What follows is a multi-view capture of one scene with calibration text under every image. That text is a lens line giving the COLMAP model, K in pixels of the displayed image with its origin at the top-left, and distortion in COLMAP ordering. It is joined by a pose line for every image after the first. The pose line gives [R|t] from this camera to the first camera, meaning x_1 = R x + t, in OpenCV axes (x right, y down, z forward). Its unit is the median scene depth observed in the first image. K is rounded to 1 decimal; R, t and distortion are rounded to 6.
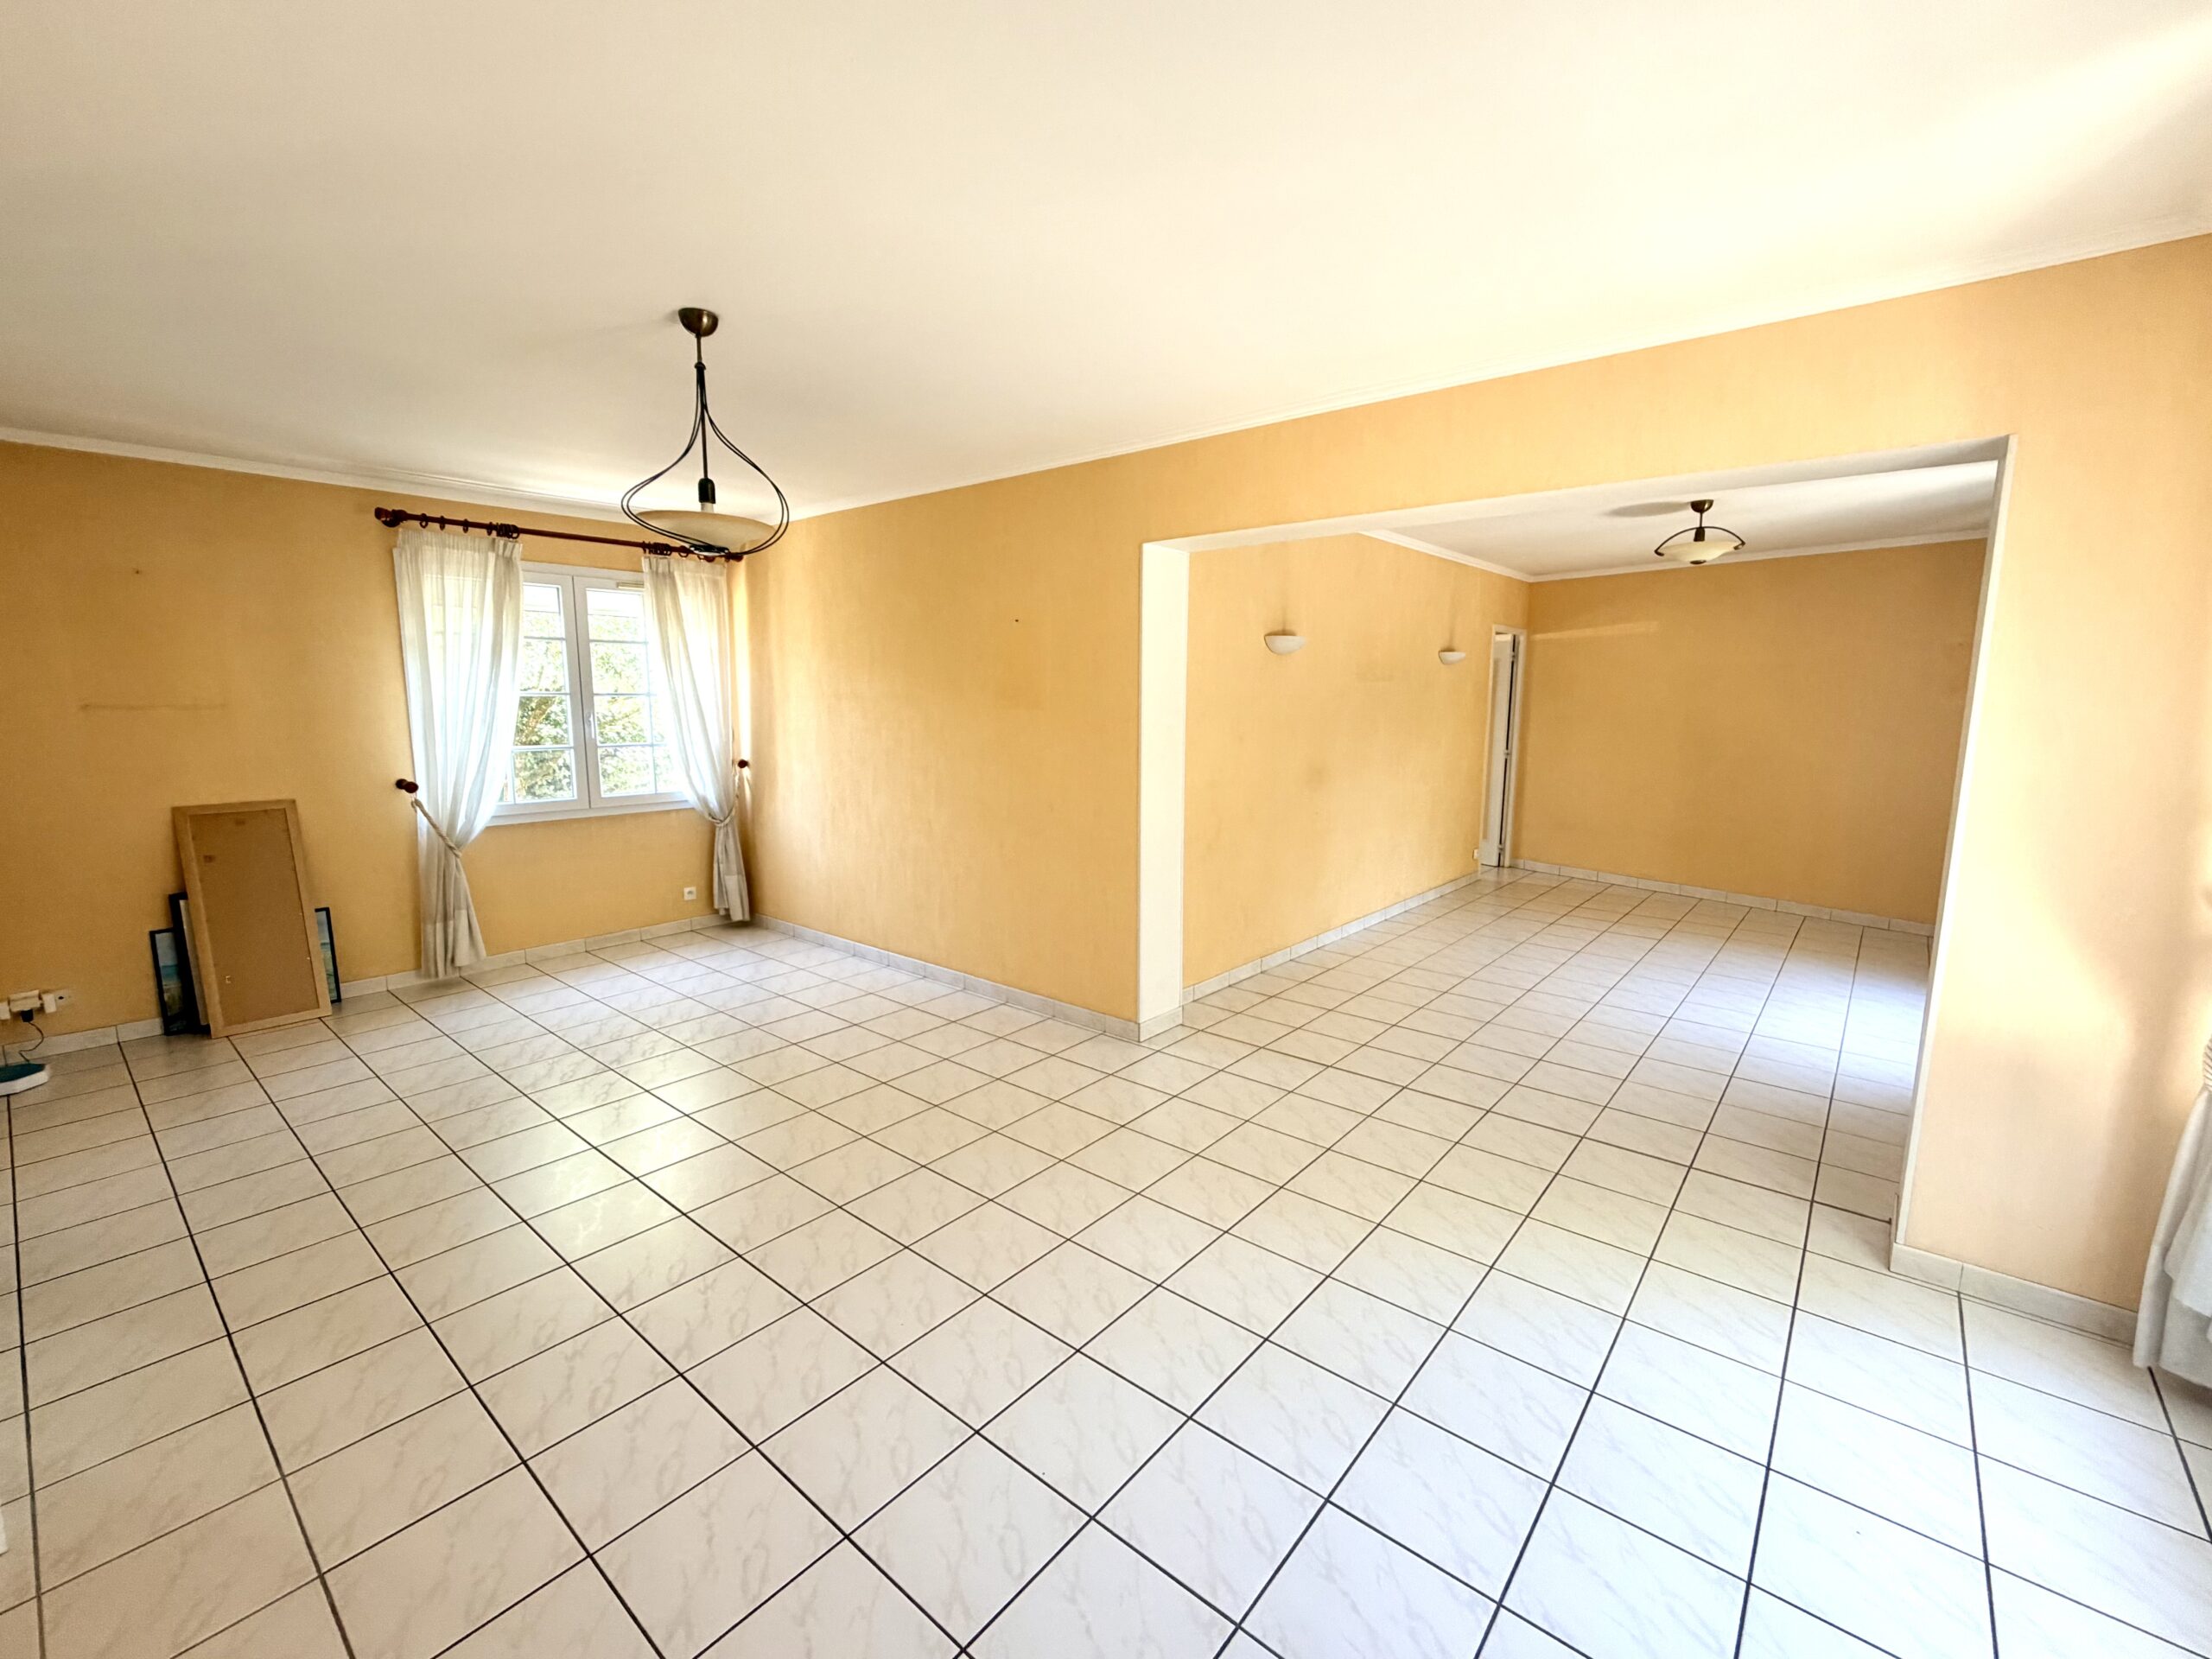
lens RADIAL K [[934.9, 0, 1112.9], [0, 934.9, 836.5], [0, 0, 1]] dist [-0.002705, 0.000202]
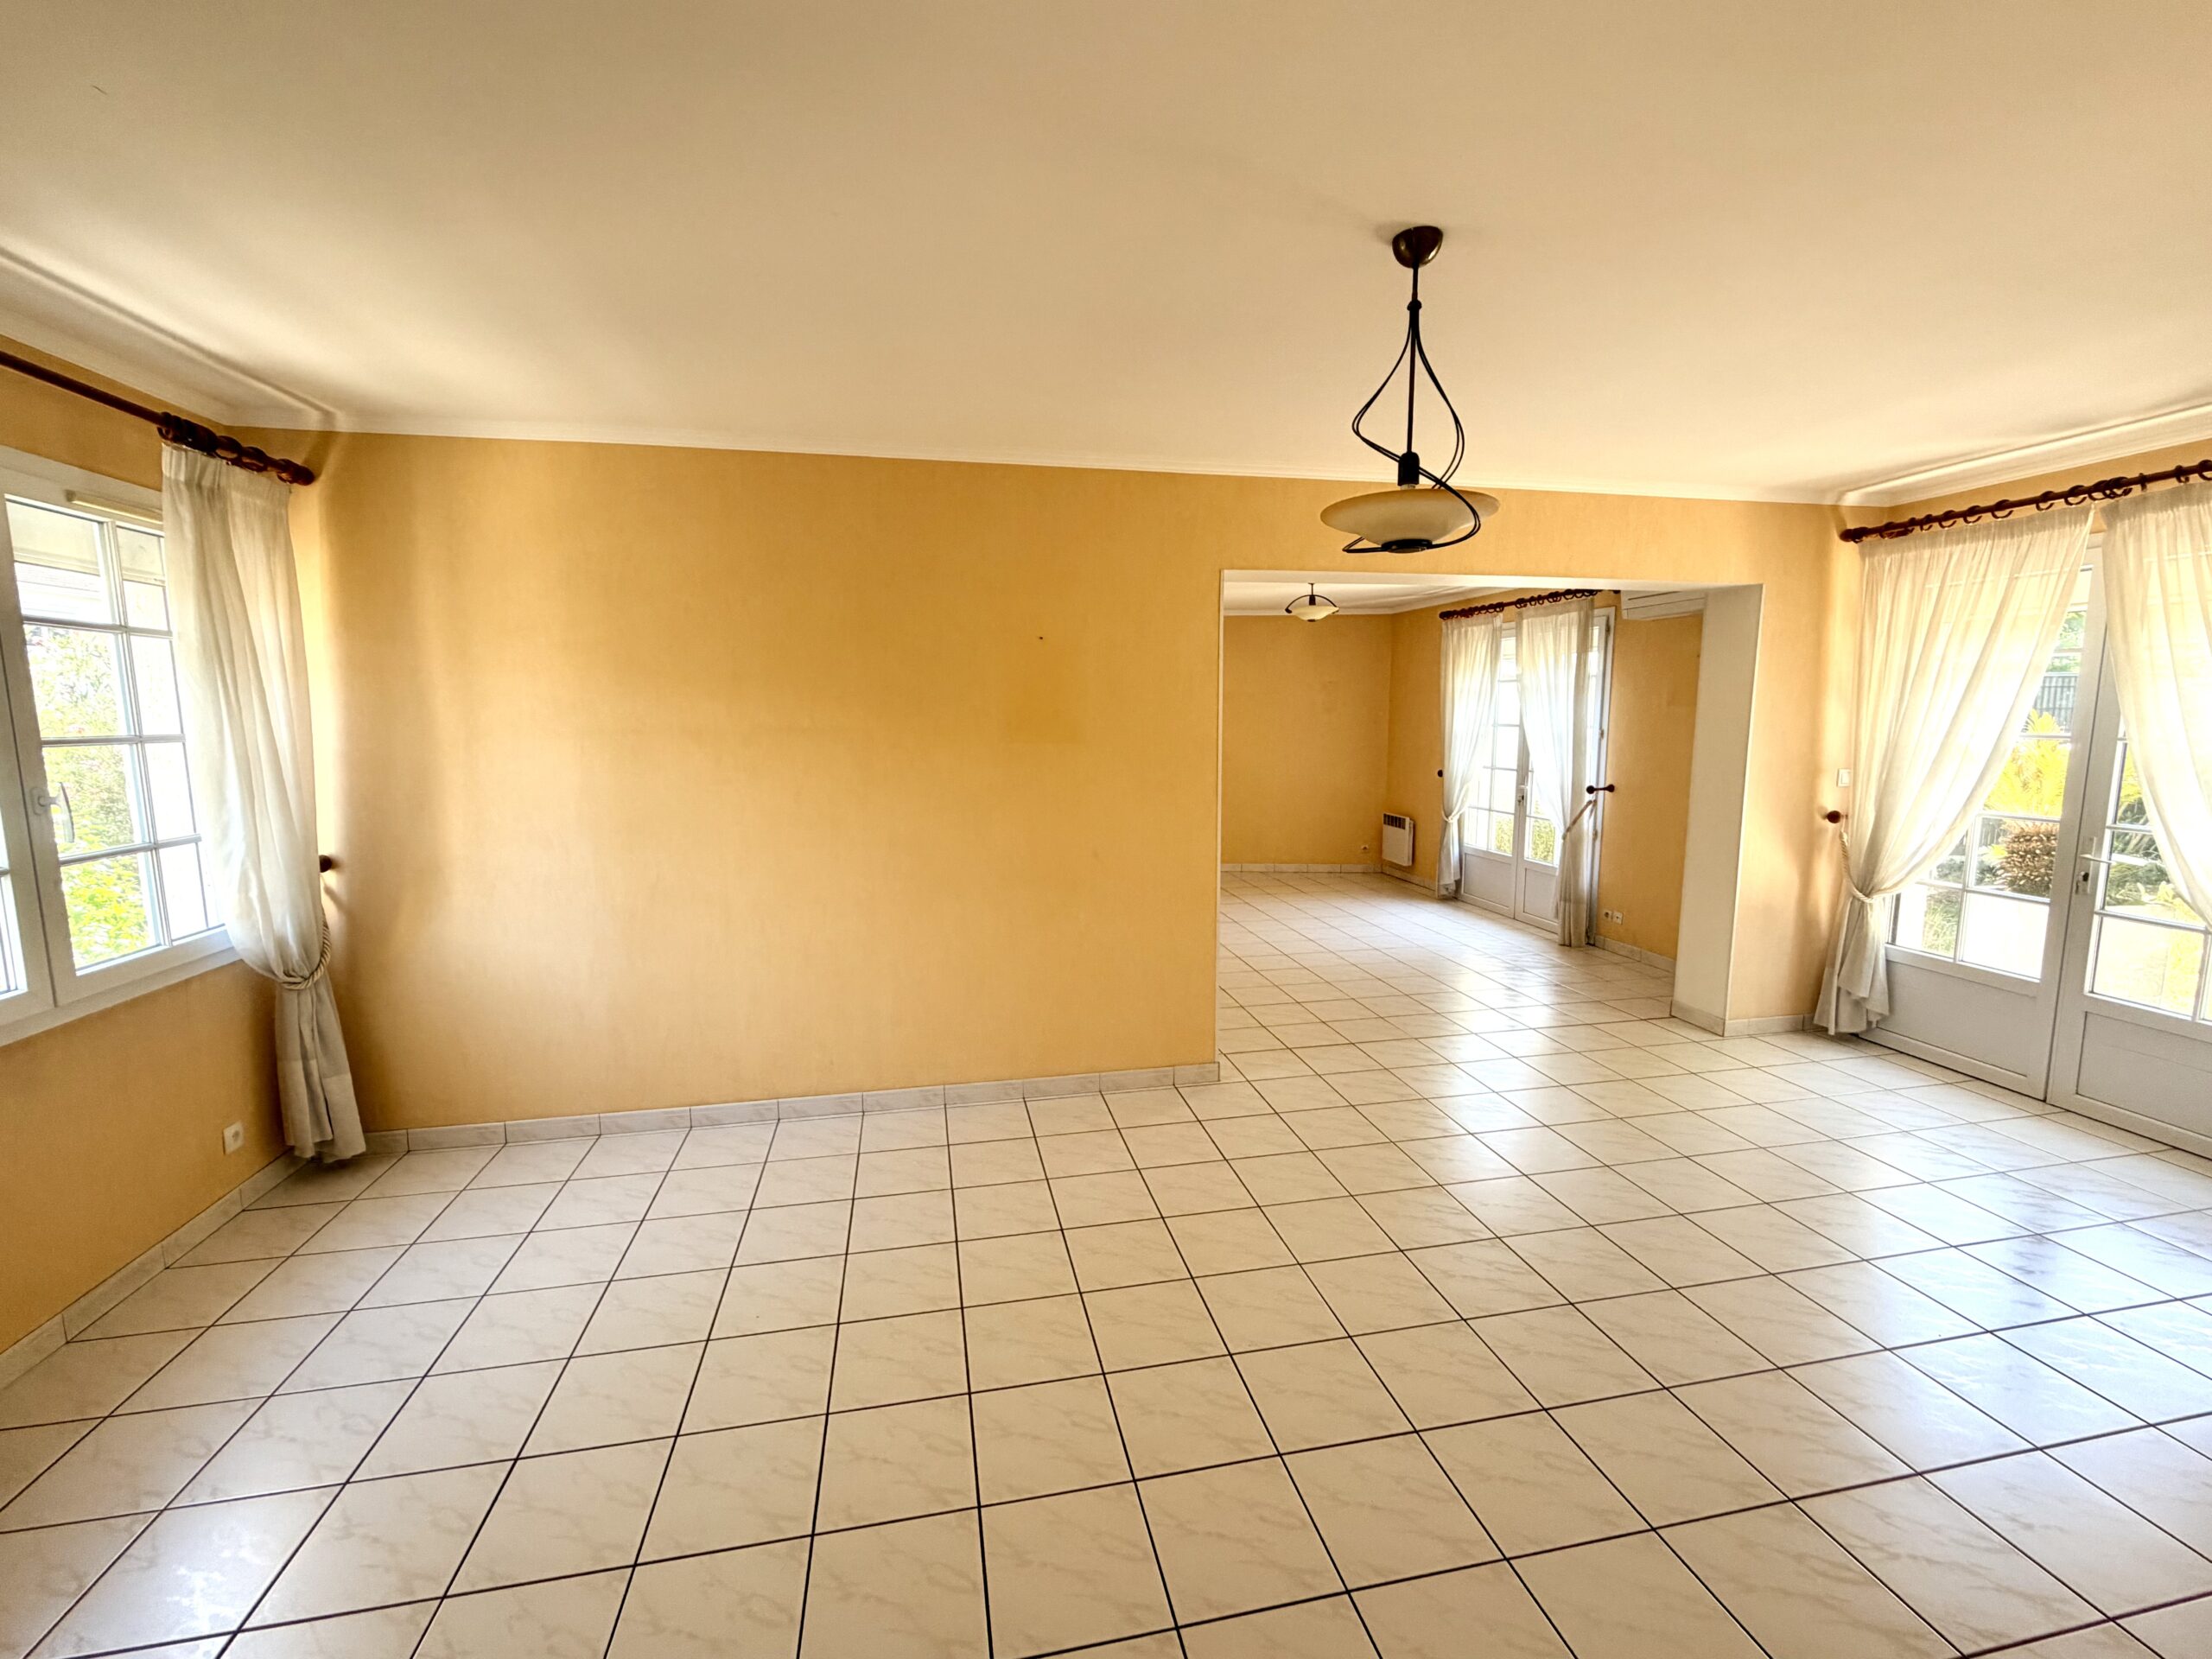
lens RADIAL K [[934.9, 0, 1108.7], [0, 934.9, 824.8], [0, 0, 1]] dist [-0.002705, 0.000202]
pose [[0.623099, -0.100915, 0.775606, -0.582227], [0.126954, 0.991541, 0.027020, -0.063478], [-0.771771, 0.081630, 0.630639, 0.348527]]
